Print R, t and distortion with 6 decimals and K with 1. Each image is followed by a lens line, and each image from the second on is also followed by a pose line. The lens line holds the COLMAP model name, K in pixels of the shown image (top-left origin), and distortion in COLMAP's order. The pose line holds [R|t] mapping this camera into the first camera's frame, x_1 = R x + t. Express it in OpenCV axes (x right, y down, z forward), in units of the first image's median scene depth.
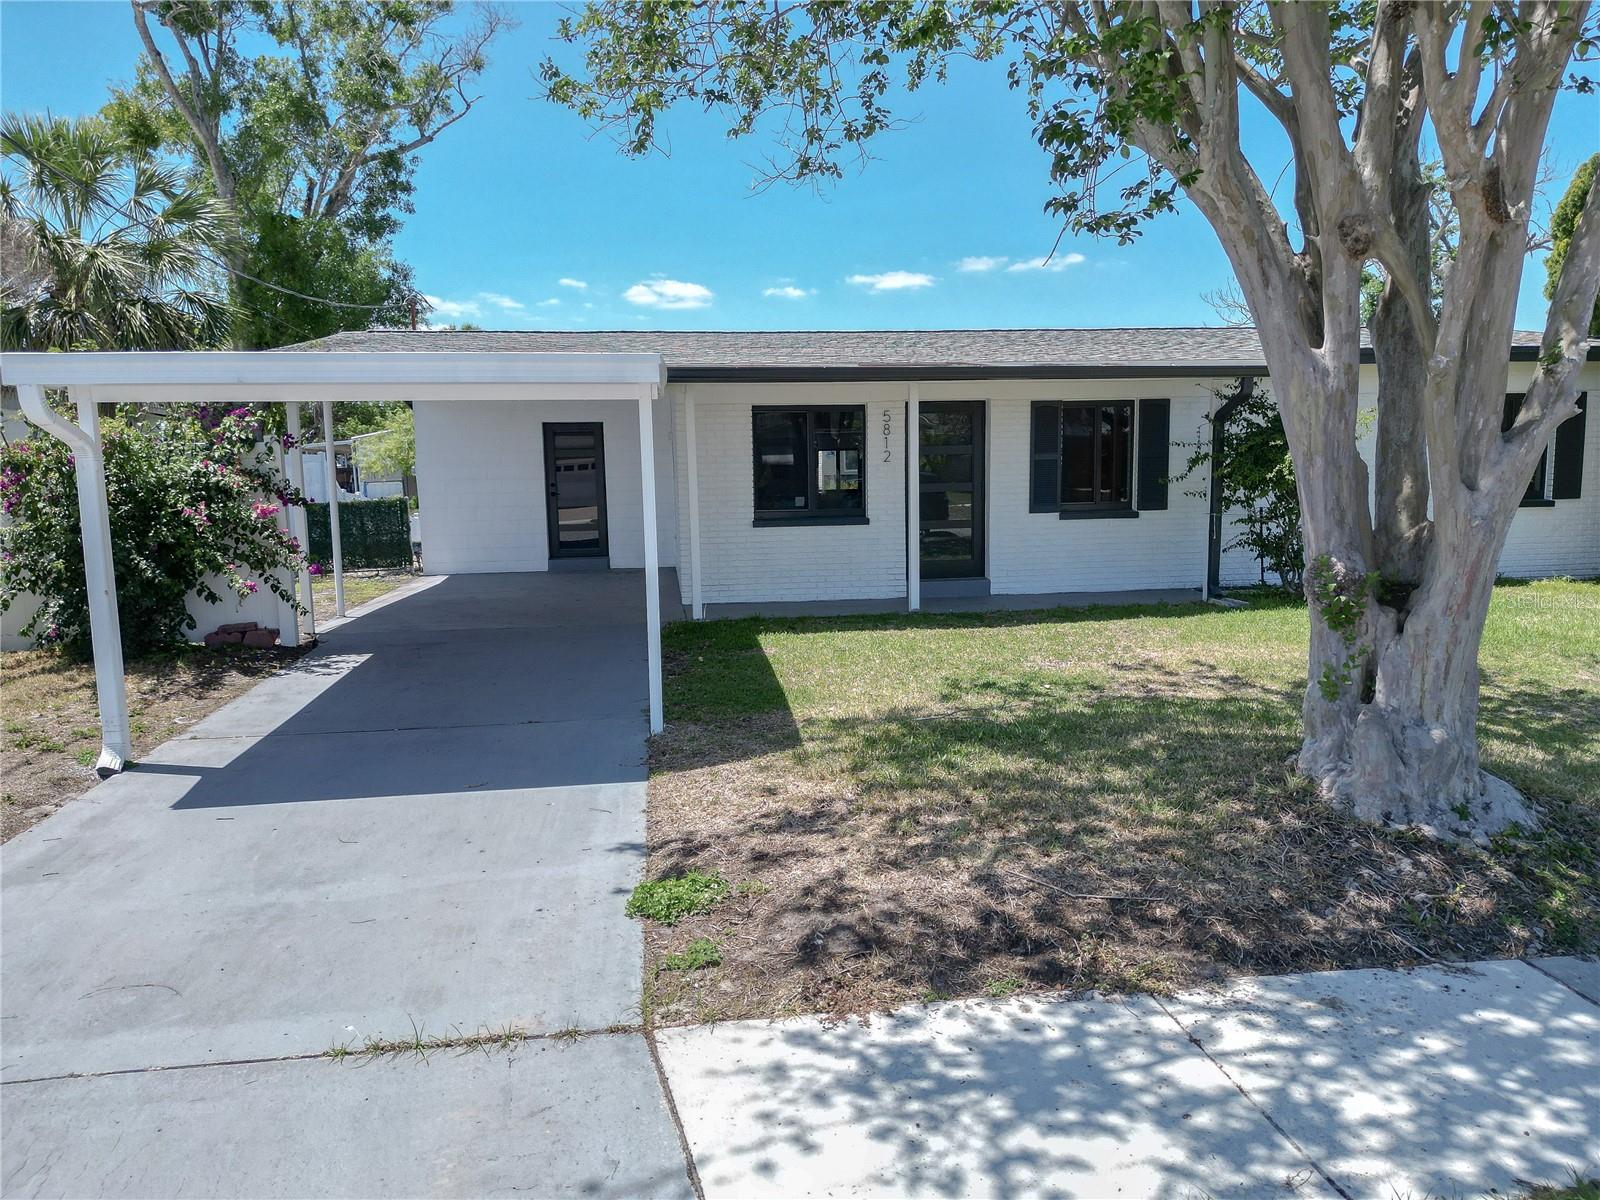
lens RADIAL K [[1088.6, 0, 817.8], [0, 1088.6, 603.3], [0, 0, 1]] dist [0.073717, -0.078953]
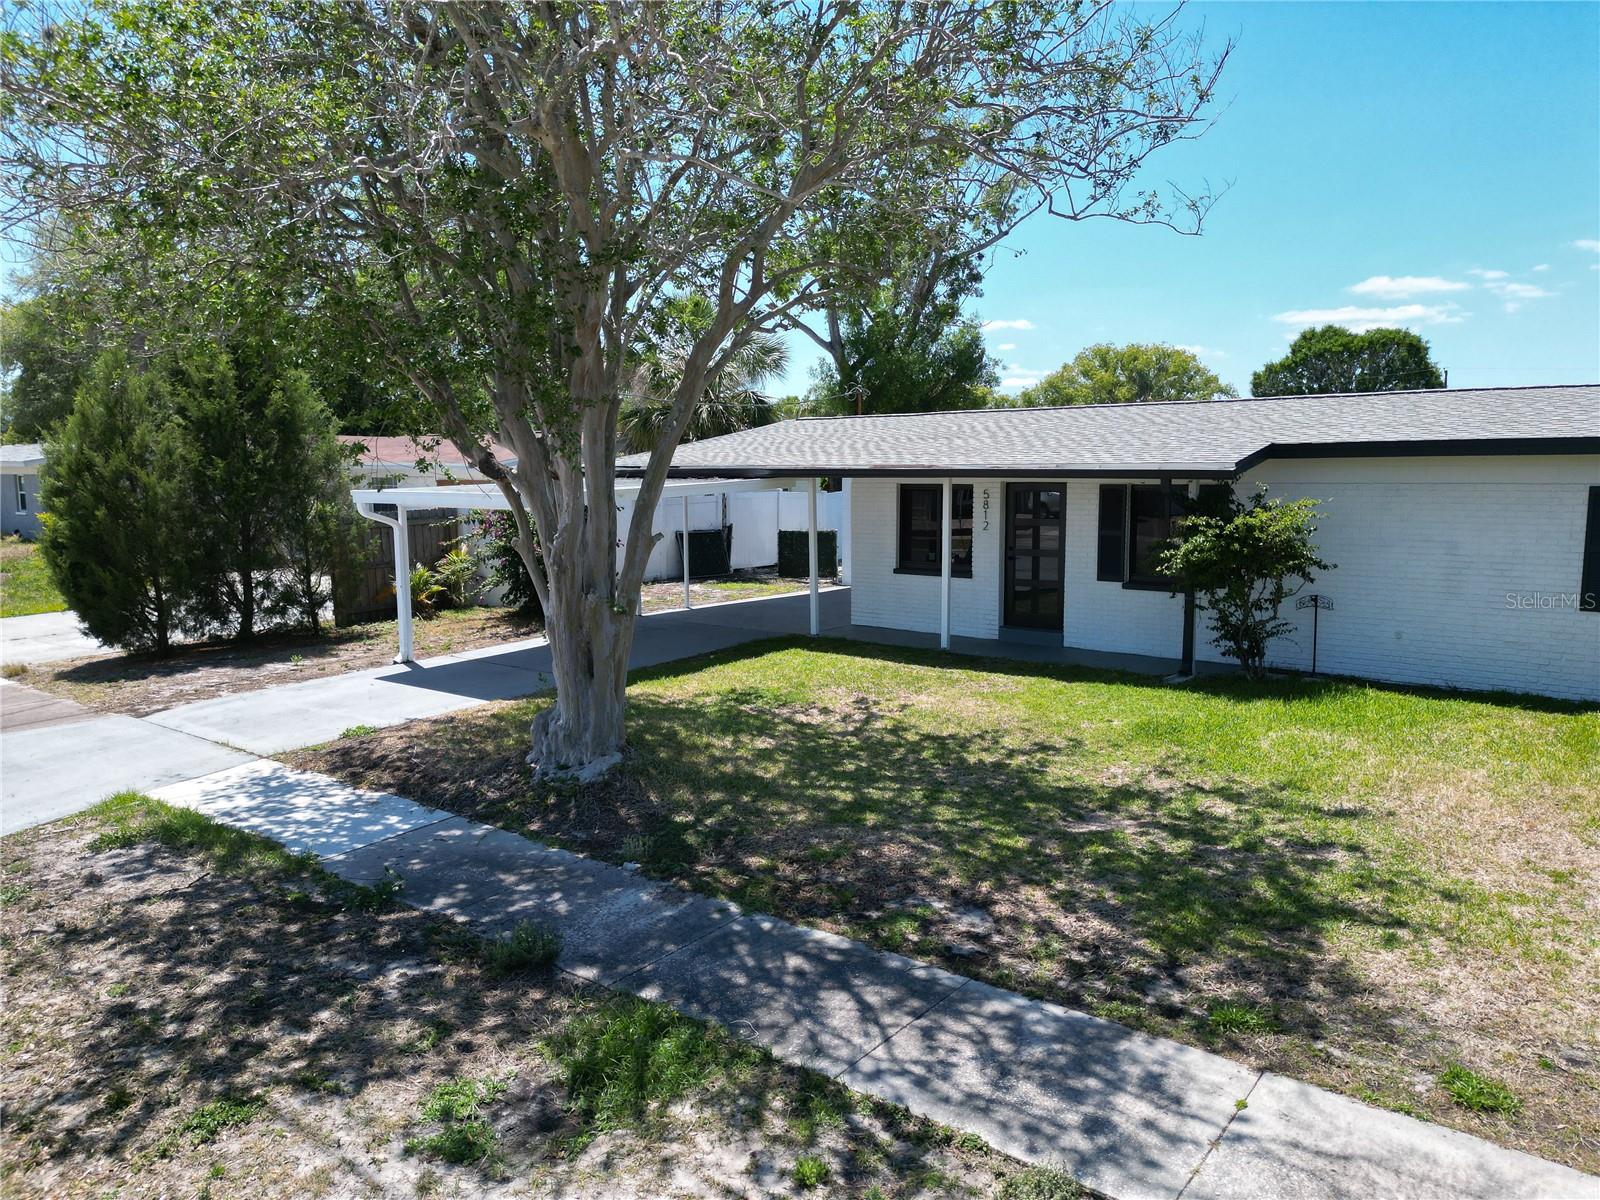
lens RADIAL K [[1088.6, 0, 817.8], [0, 1088.6, 603.3], [0, 0, 1]] dist [0.073717, -0.078953]
pose [[0.713916, 0.099924, -0.693065, 0.804450], [-0.098011, 0.994282, 0.042392, -0.080979], [0.693338, 0.037664, 0.719628, -0.032343]]
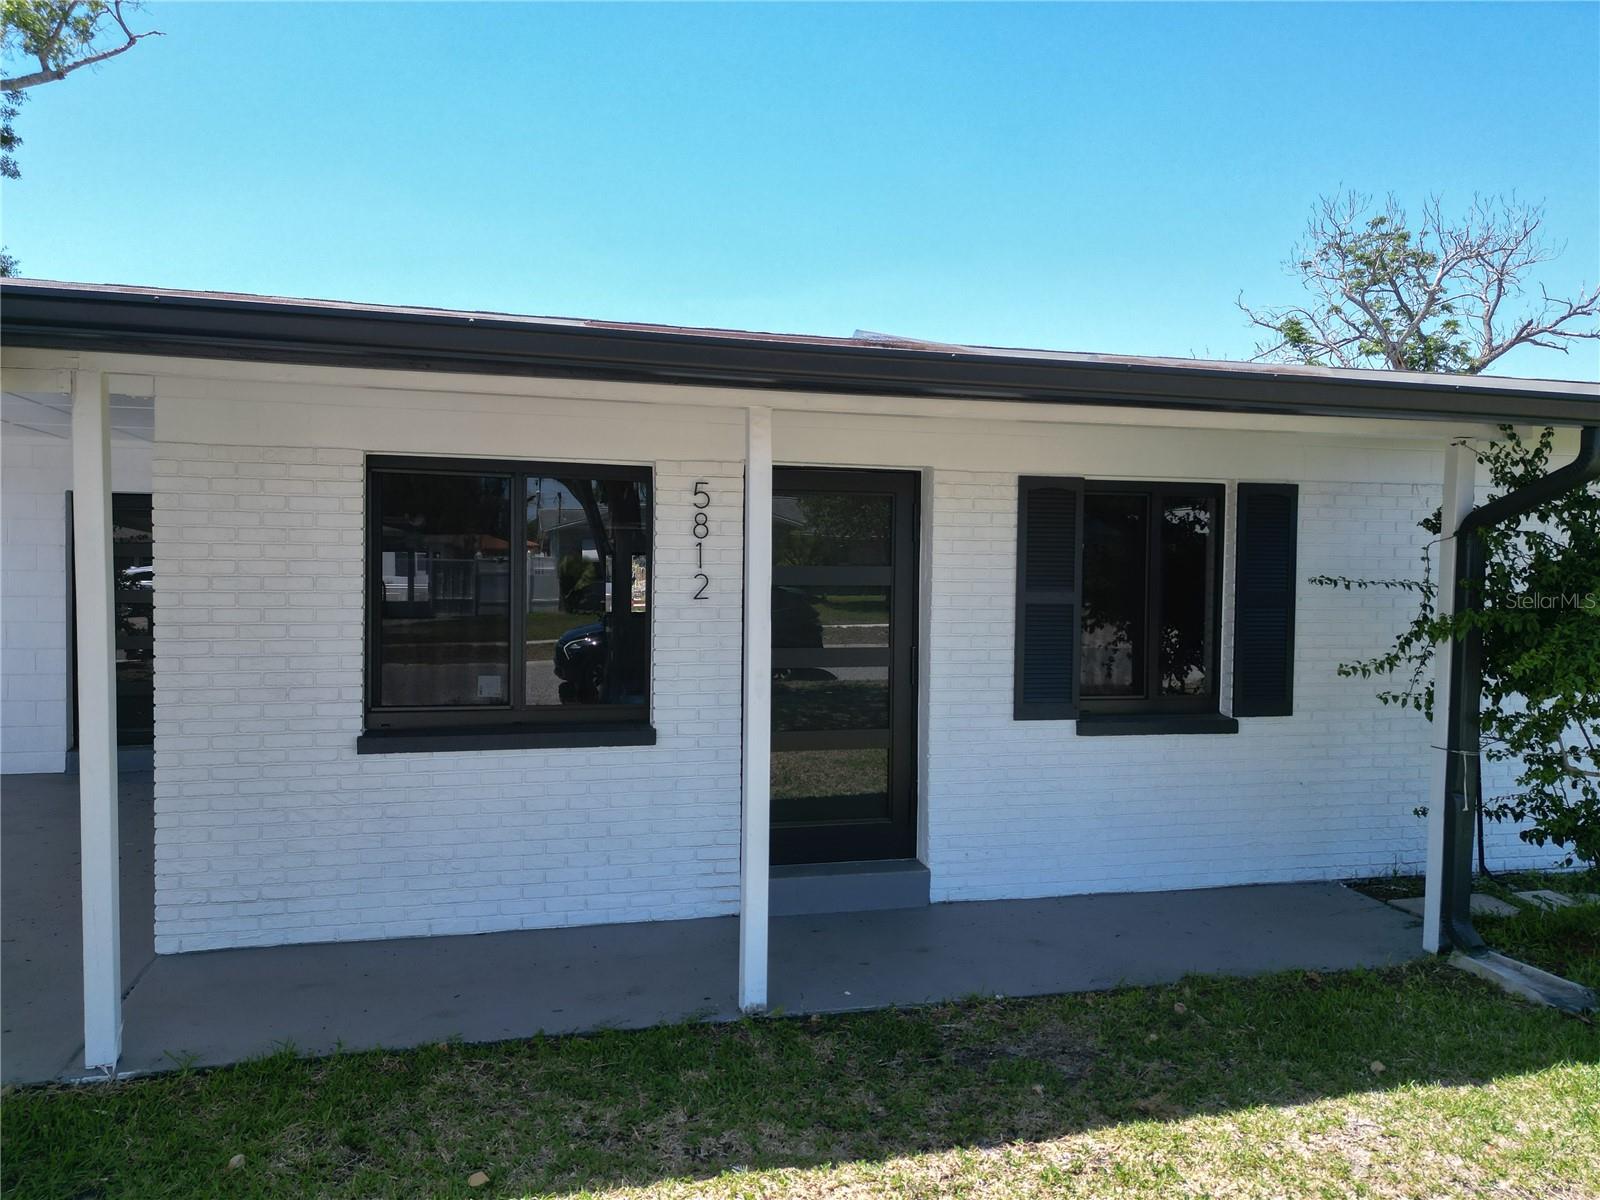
lens RADIAL K [[1110.5, 0, 807.2], [0, 1110.5, 603.9], [0, 0, 1]] dist [0.093973, -0.108514]
pose [[0.990876, 0.025610, 0.132324, 0.049078], [-0.015167, 0.996732, -0.079339, -0.095008], [-0.133923, 0.076608, 0.988026, 0.565488]]
